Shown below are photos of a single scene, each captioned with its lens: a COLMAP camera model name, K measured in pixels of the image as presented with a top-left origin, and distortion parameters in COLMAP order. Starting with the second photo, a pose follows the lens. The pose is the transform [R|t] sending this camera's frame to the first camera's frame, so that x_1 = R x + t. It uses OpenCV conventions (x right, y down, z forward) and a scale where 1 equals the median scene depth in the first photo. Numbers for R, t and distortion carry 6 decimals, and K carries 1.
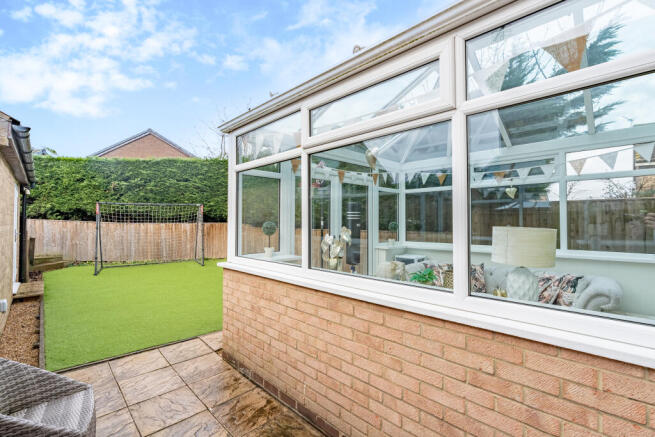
lens RADIAL K [[296.5, 0, 325.2], [0, 296.5, 216.1], [0, 0, 1]] dist [-0.001133, 0.000495]
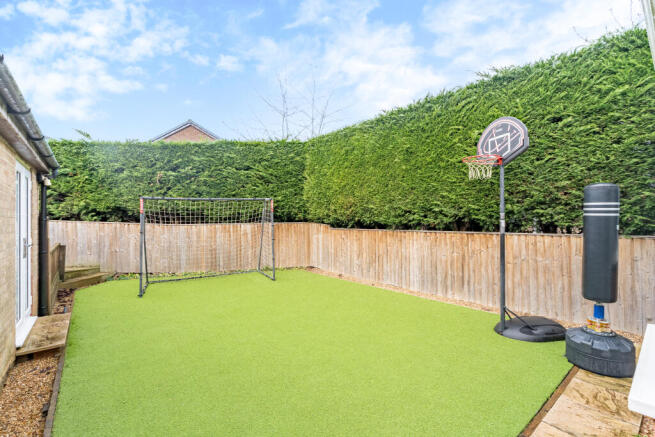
lens RADIAL K [[296.5, 0, 325.2], [0, 296.5, 216.1], [0, 0, 1]] dist [-0.001133, 0.000495]
pose [[0.996172, -0.012104, -0.086568, -0.216207], [0.012793, 0.999891, 0.007413, 0.000743], [0.086469, -0.008493, 0.996218, 0.263783]]
